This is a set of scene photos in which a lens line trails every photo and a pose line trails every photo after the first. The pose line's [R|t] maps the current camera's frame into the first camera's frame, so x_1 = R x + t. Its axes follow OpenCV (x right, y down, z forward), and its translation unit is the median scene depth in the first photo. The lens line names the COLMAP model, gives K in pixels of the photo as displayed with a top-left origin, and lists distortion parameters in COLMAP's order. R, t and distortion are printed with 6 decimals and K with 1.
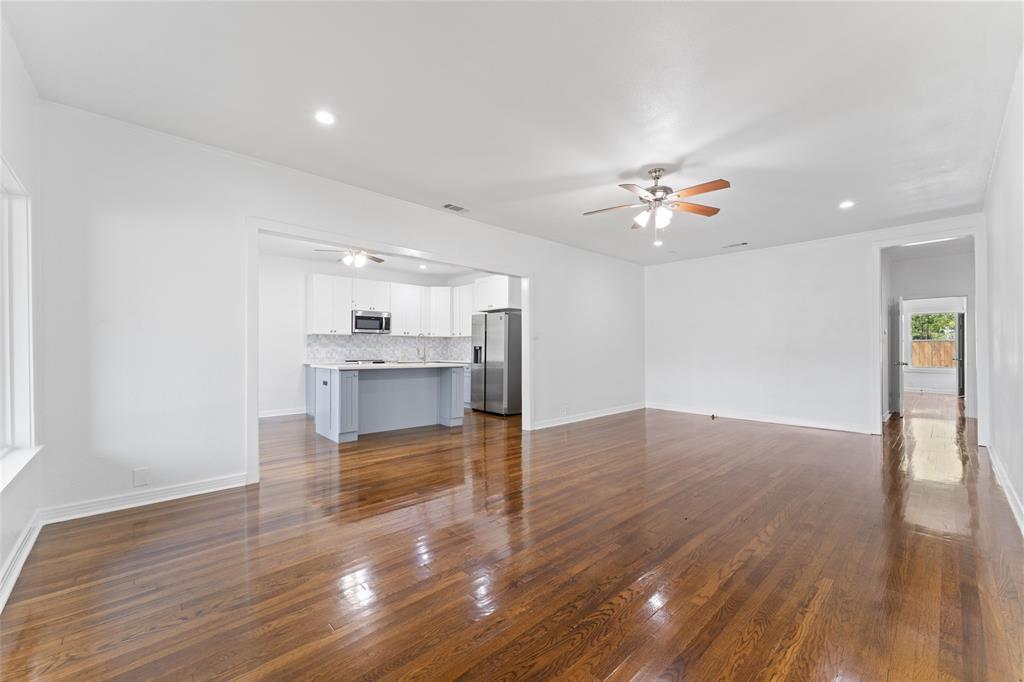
lens RADIAL K [[404.0, 0, 509.1], [0, 404.0, 346.0], [0, 0, 1]] dist [-0.007260, -0.000277]
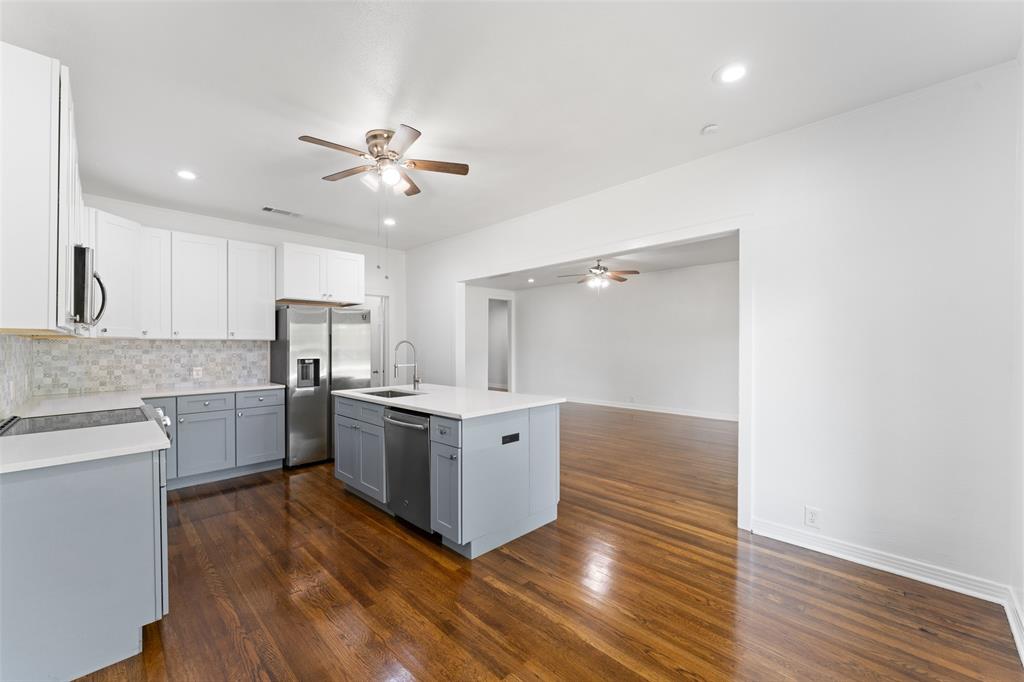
lens RADIAL K [[404.0, 0, 510.6], [0, 404.0, 344.1], [0, 0, 1]] dist [-0.007260, -0.000277]
pose [[-0.038291, 0.001364, 0.999266, -0.660948], [-0.003986, 0.999991, -0.001518, -0.019811], [-0.999259, -0.004041, -0.038285, 0.689816]]
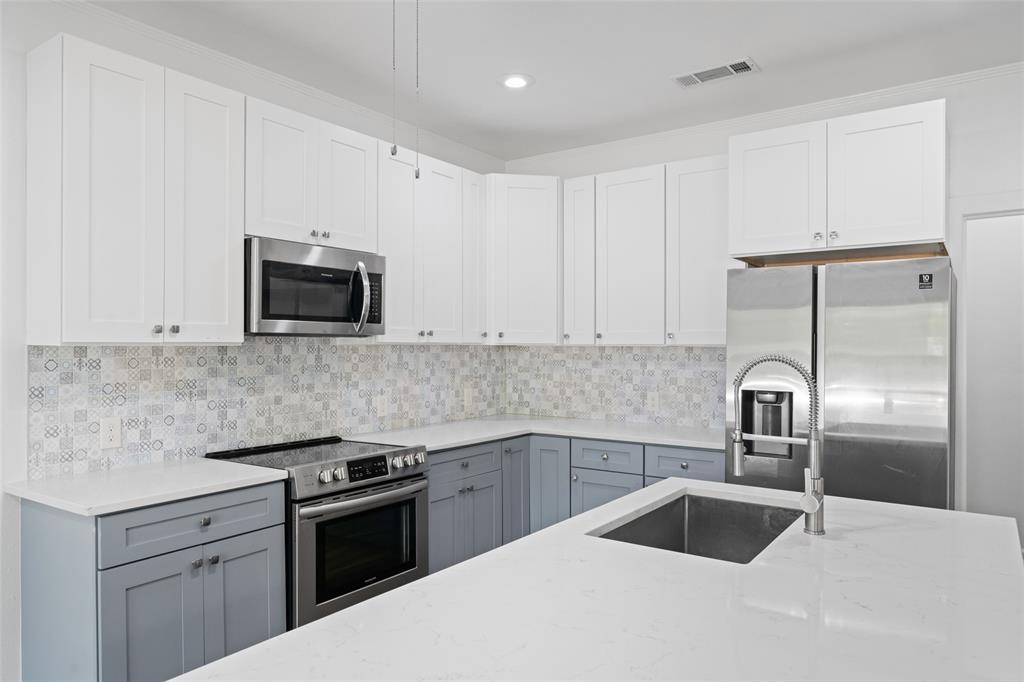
lens RADIAL K [[673.4, 0, 510.4], [0, 673.4, 344.8], [0, 0, 1]] dist [-0.006269, -0.004931]
pose [[0.978329, -0.000683, 0.207055, -0.313788], [-0.000698, 0.999978, 0.006600, -0.029386], [-0.207055, -0.006601, 0.978307, 0.583438]]
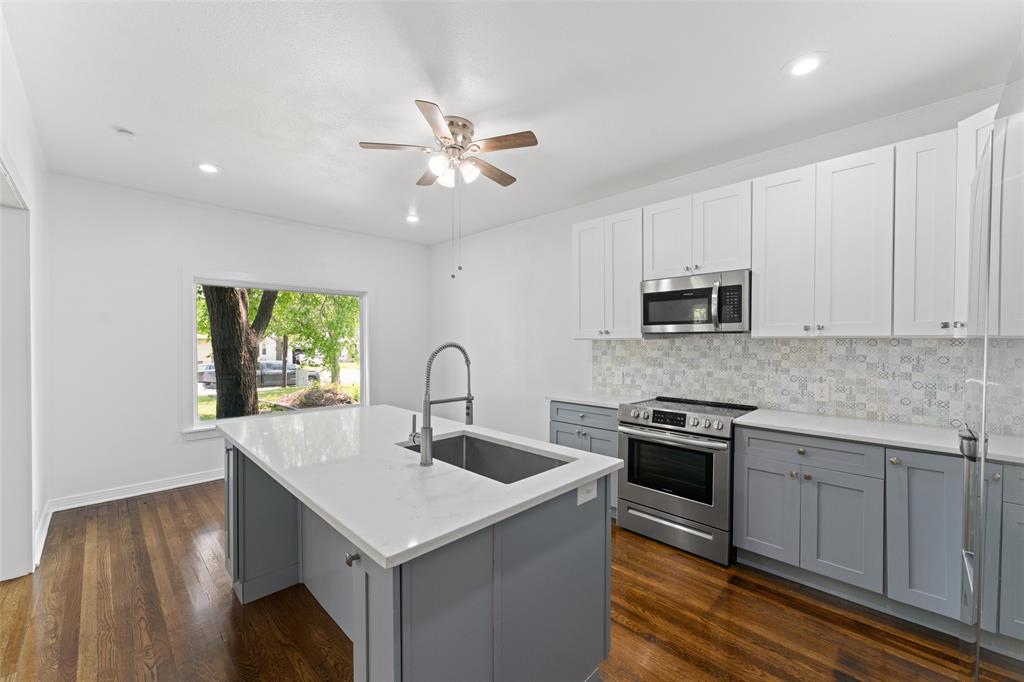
lens RADIAL K [[404.0, 0, 510.6], [0, 404.0, 345.9], [0, 0, 1]] dist [-0.007260, -0.000277]
pose [[0.035939, 0.008884, -0.999315, 0.033062], [0.006582, 0.999937, 0.009126, -0.024636], [0.999332, -0.006905, 0.035878, 0.821217]]
